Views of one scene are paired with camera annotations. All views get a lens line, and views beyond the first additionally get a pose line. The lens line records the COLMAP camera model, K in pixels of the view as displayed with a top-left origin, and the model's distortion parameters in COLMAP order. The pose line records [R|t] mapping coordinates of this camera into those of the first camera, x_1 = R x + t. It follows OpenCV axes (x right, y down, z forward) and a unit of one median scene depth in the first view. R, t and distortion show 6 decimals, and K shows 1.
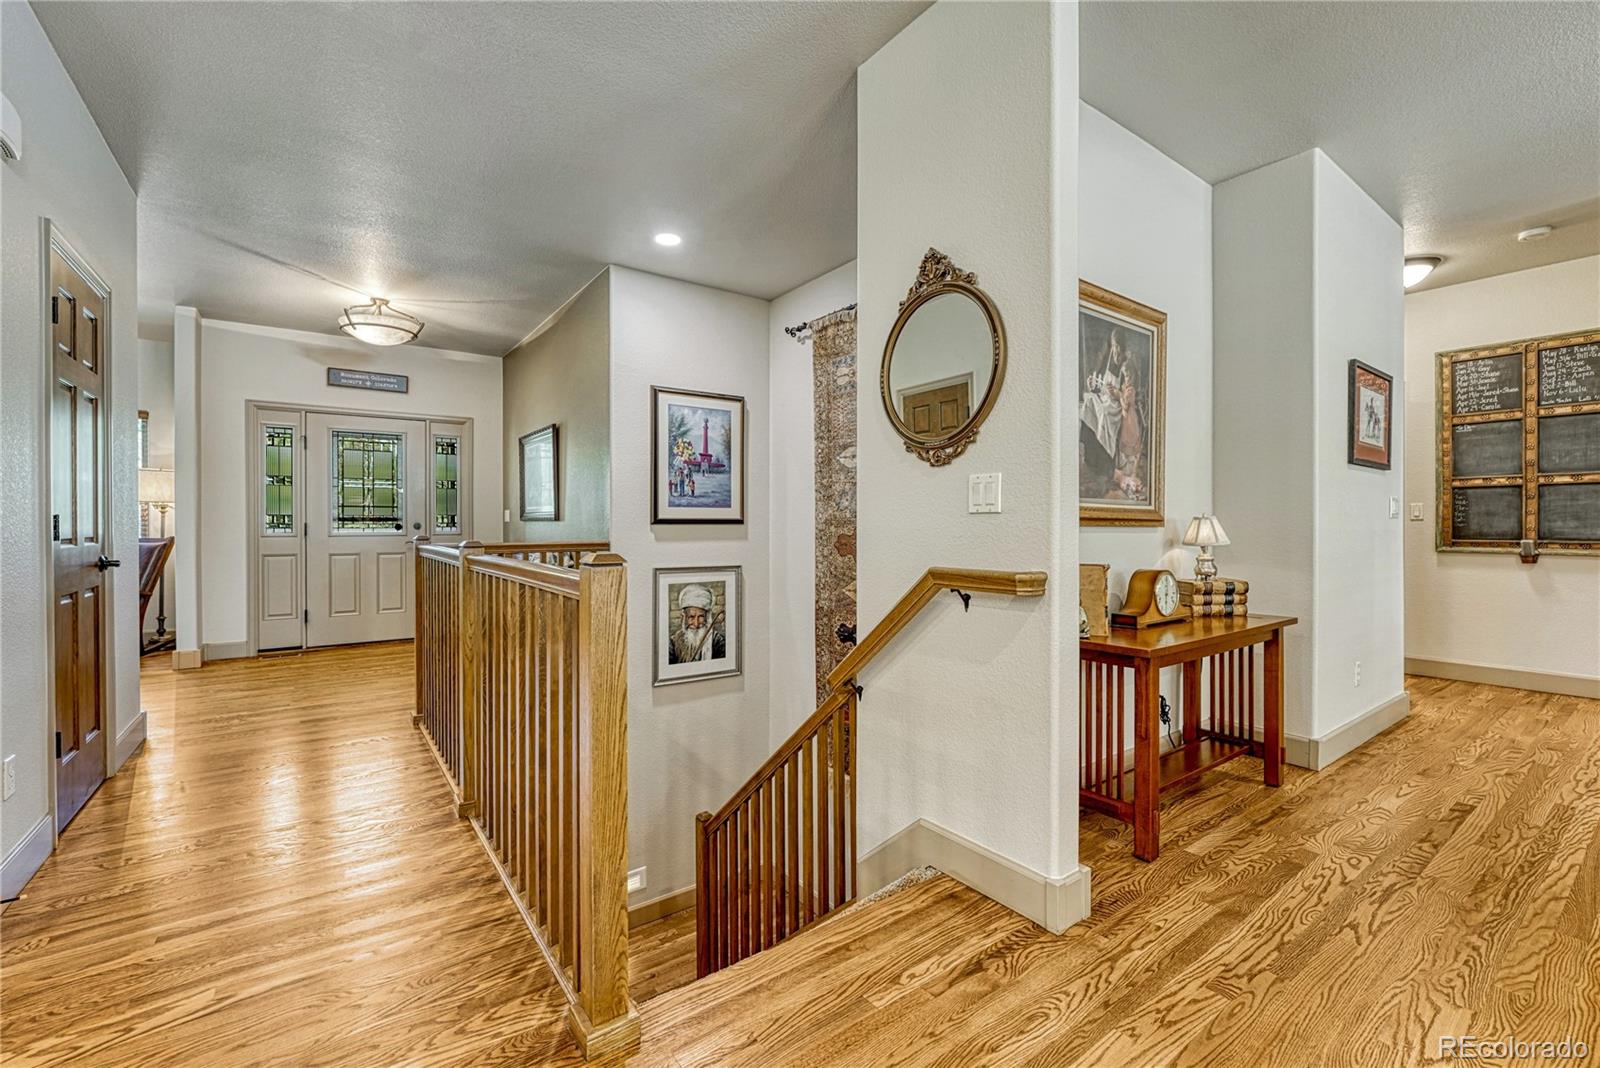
lens RADIAL K [[674.9, 0, 802.8], [0, 674.9, 529.5], [0, 0, 1]] dist [-0.007888, 0.000091]
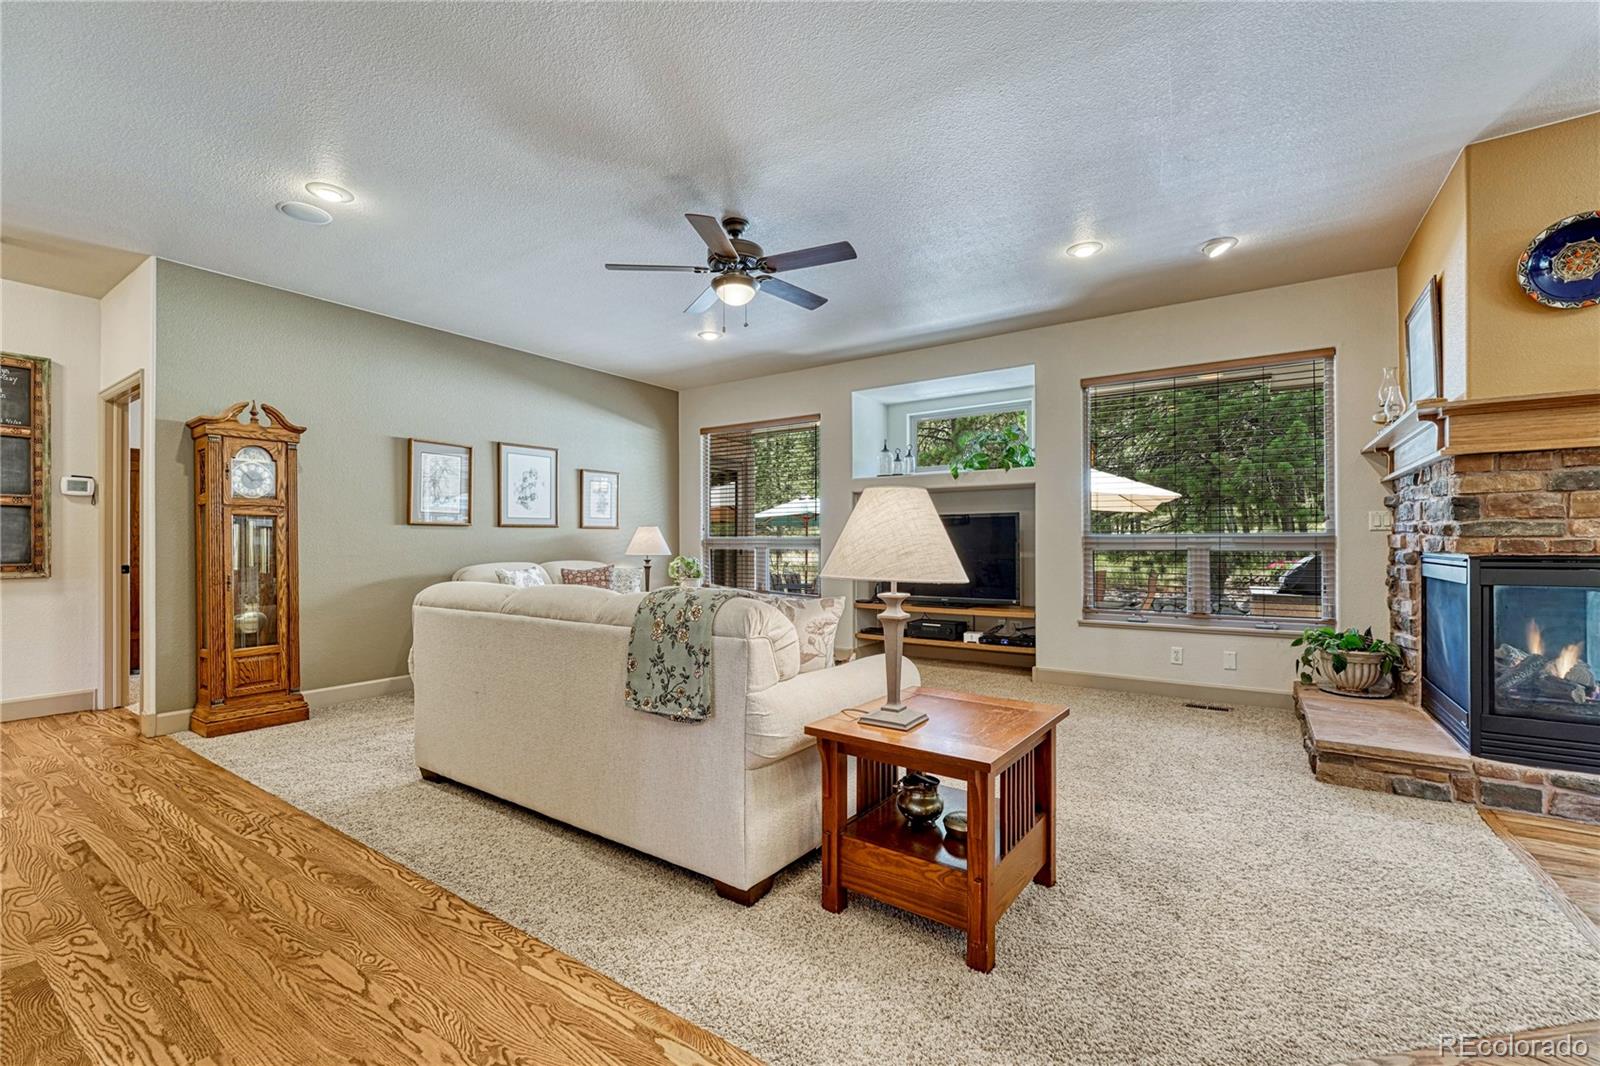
lens RADIAL K [[671.9, 0, 795.5], [0, 671.9, 536.8], [0, 0, 1]] dist [-0.018687, 0.006668]
pose [[-0.333089, 0.012267, 0.942815, -0.154351], [0.012393, 0.999886, -0.008631, -0.001092], [-0.942814, 0.008810, -0.333204, 0.223002]]
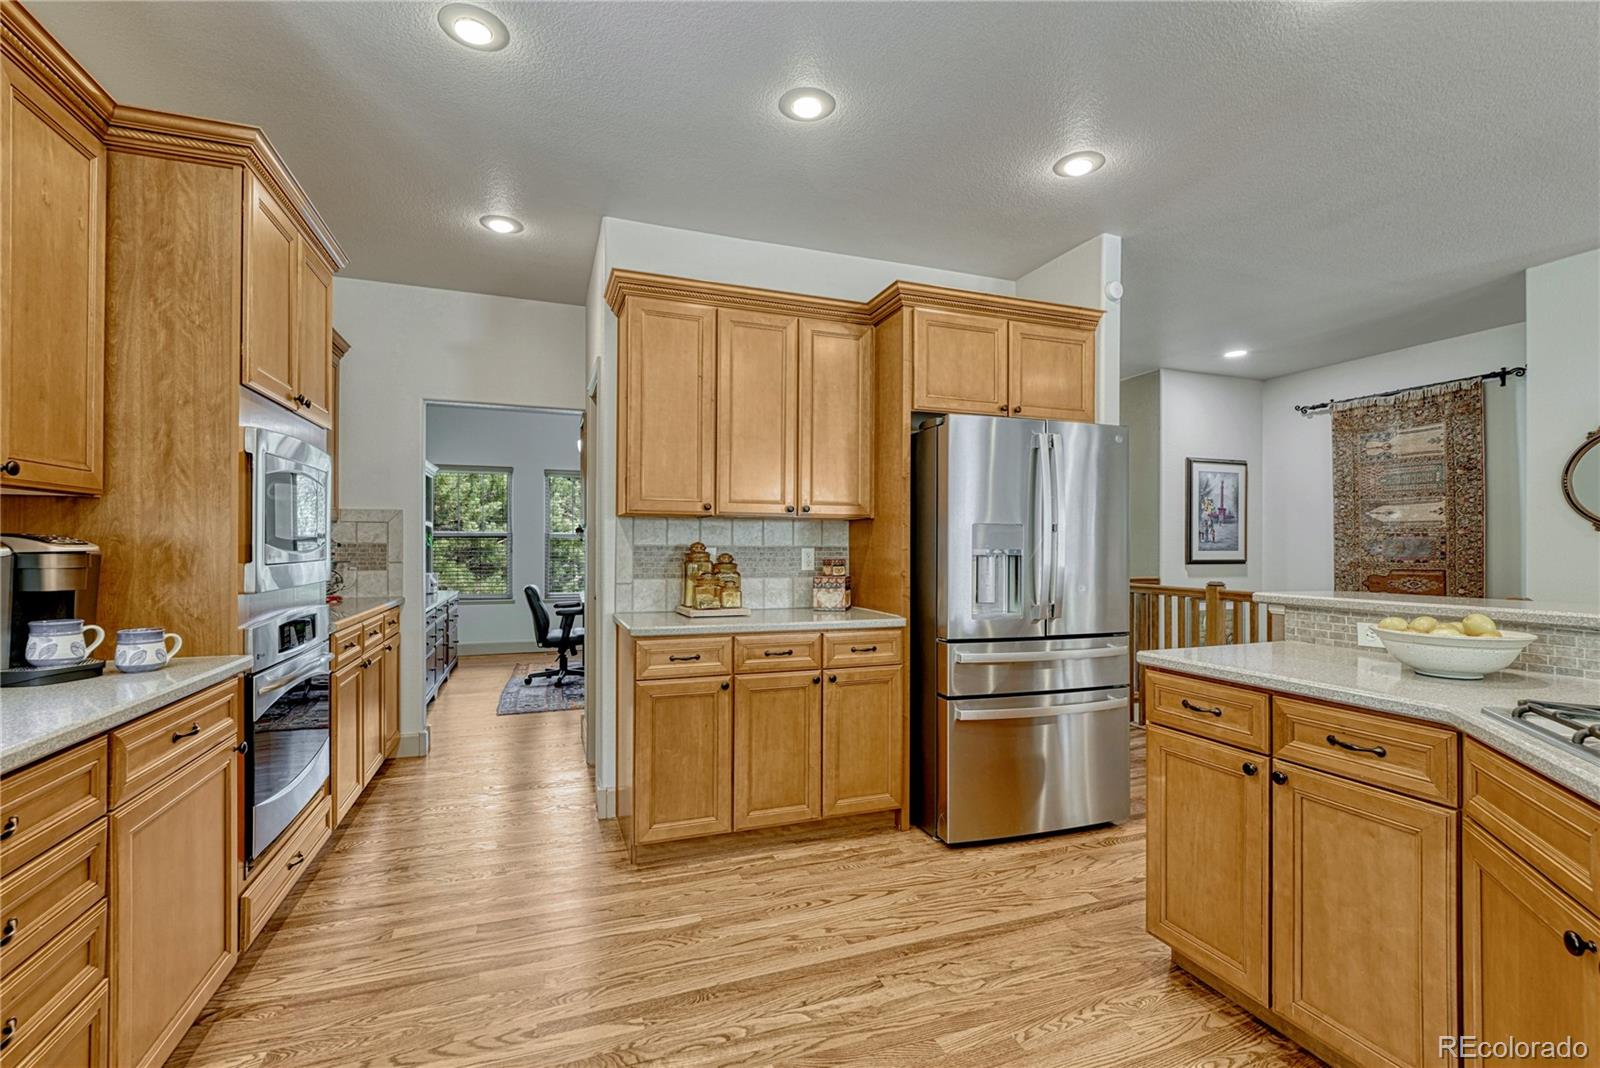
lens RADIAL K [[705.0, 0, 802.9], [0, 705.0, 541.1], [0, 0, 1]] dist [-0.002314, -0.000323]
pose [[0.963141, 0.003271, -0.268977, -0.614295], [-0.007427, 0.999868, -0.014433, -0.029304], [0.268894, 0.015898, 0.963039, -0.540482]]
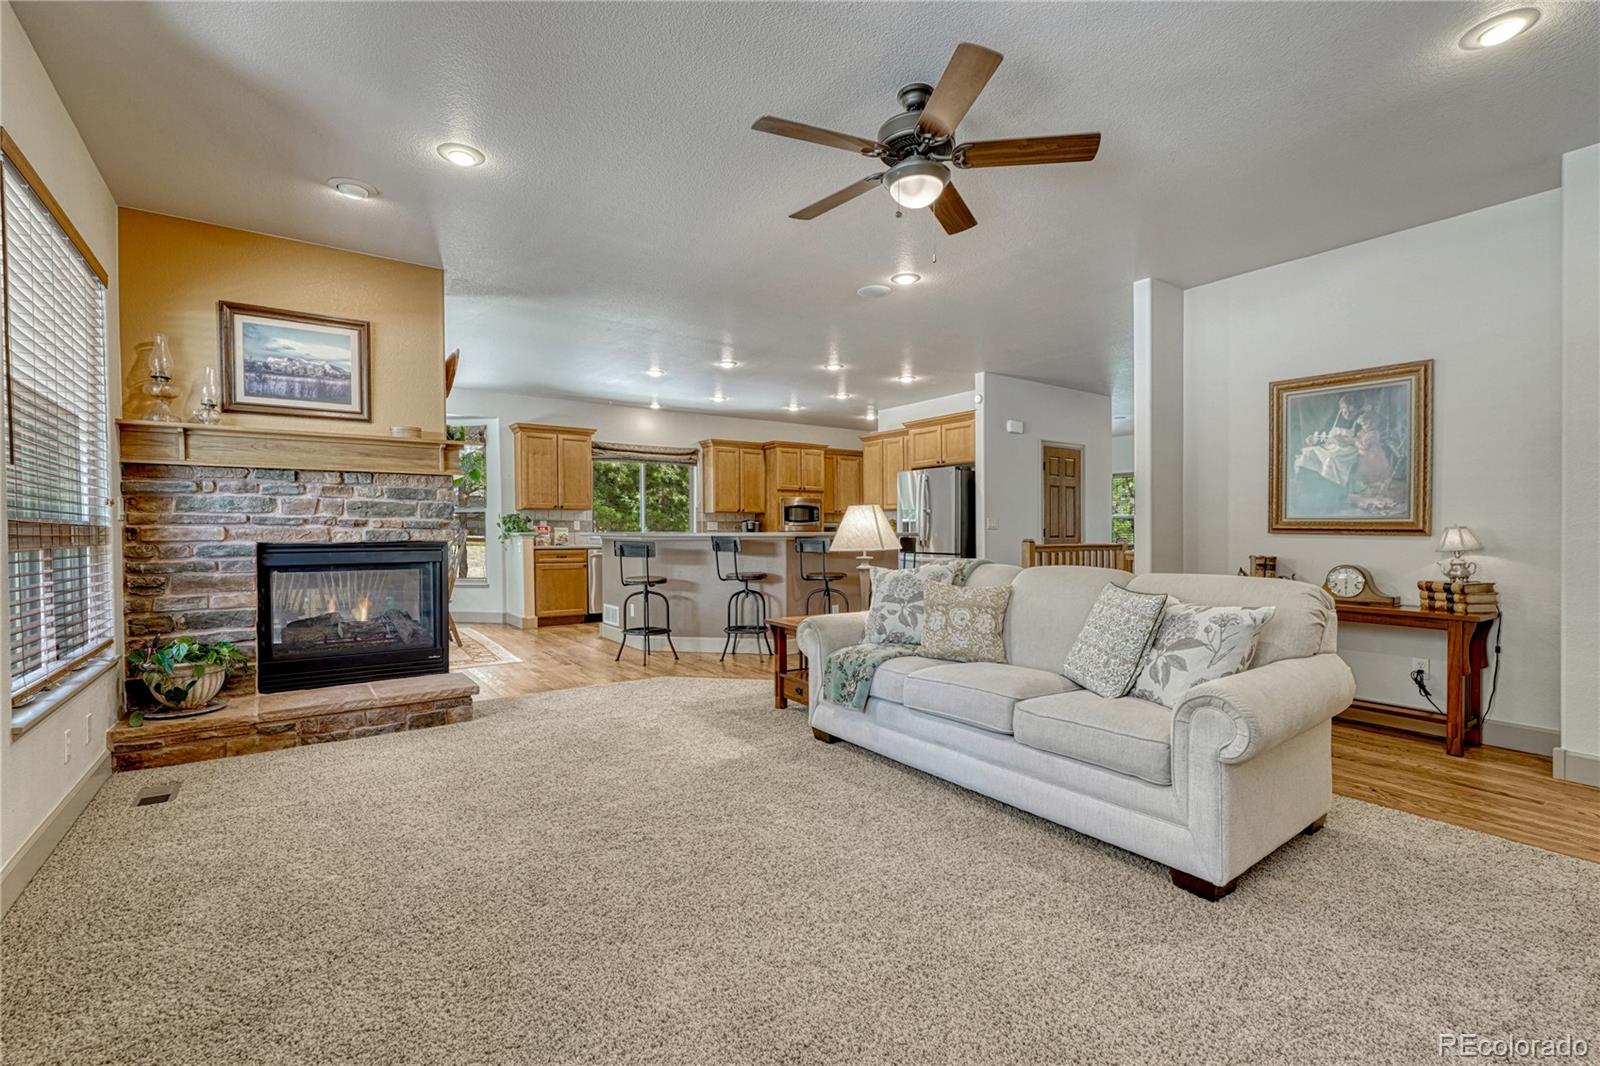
lens RADIAL K [[713.2, 0, 791.3], [0, 713.2, 541.8], [0, 0, 1]] dist [0.001058, 0.000253]
pose [[-0.023103, 0.017022, -0.999588, 1.323907], [-0.008024, 0.999820, 0.017211, -0.003938], [0.999701, 0.008418, -0.022962, -0.086798]]
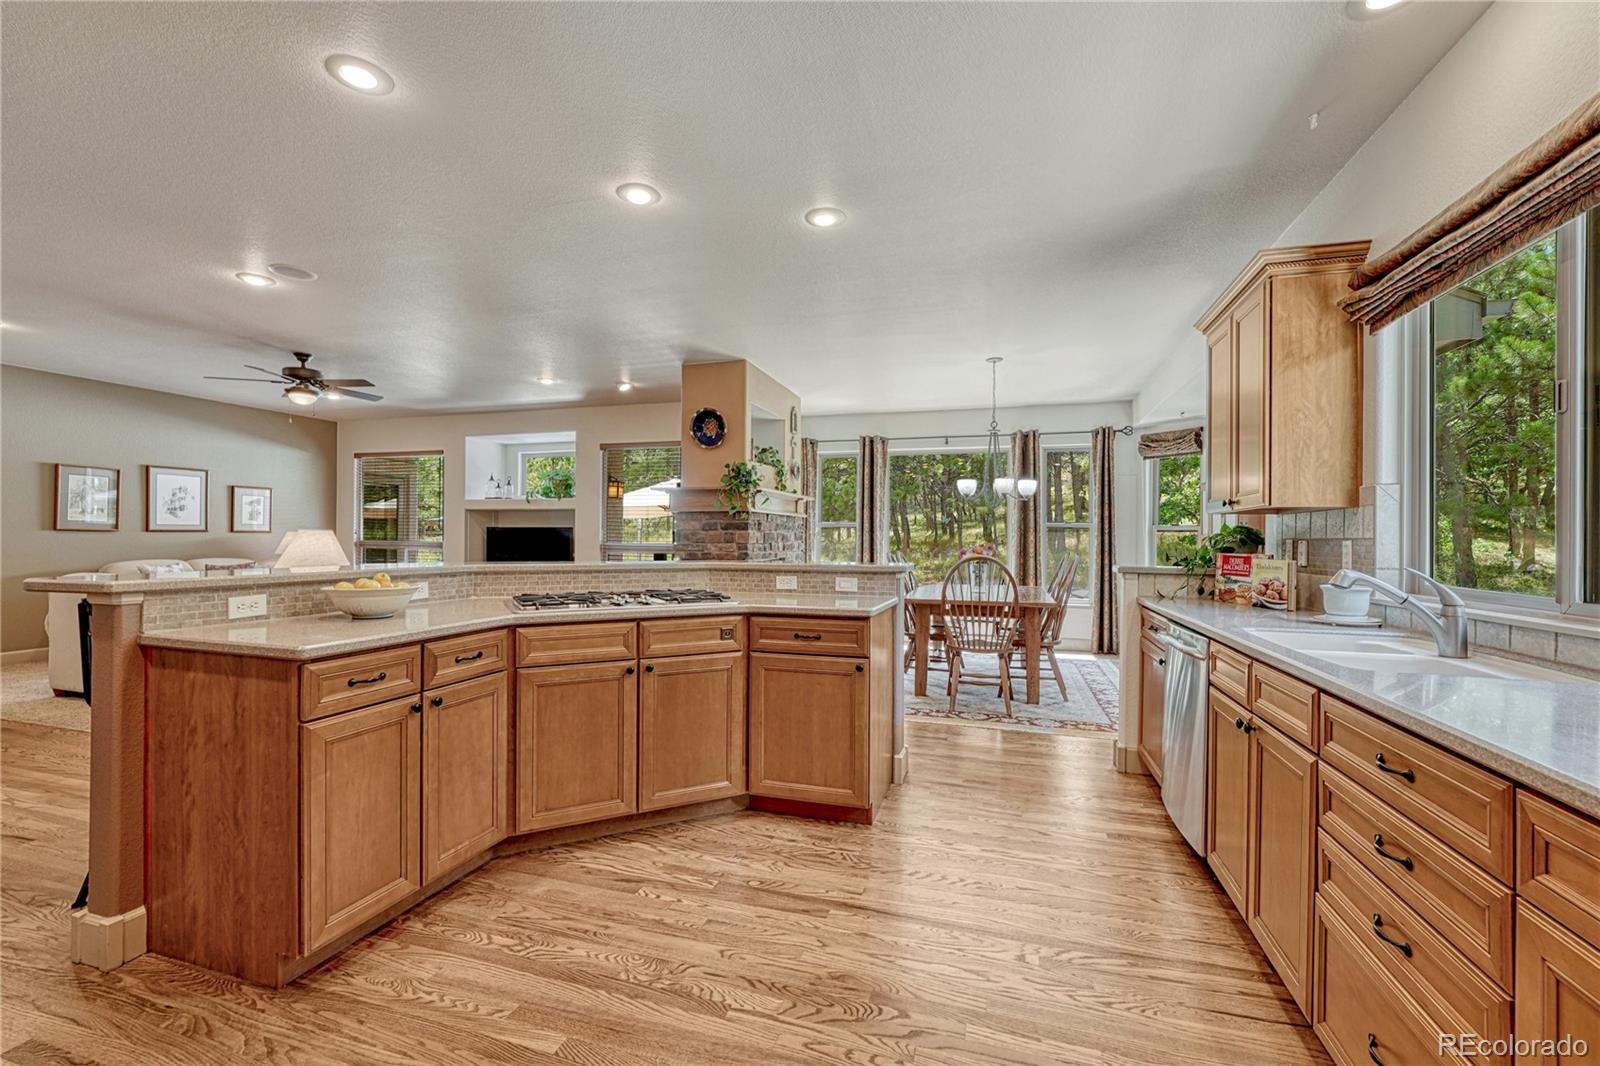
lens RADIAL K [[671.9, 0, 795.5], [0, 671.9, 536.8], [0, 0, 1]] dist [-0.018687, 0.006668]
pose [[-0.595008, -0.000917, 0.803719, -1.039691], [-0.000589, 1.000000, 0.000704, -0.028531], [-0.803719, -0.000055, -0.595008, 0.014817]]
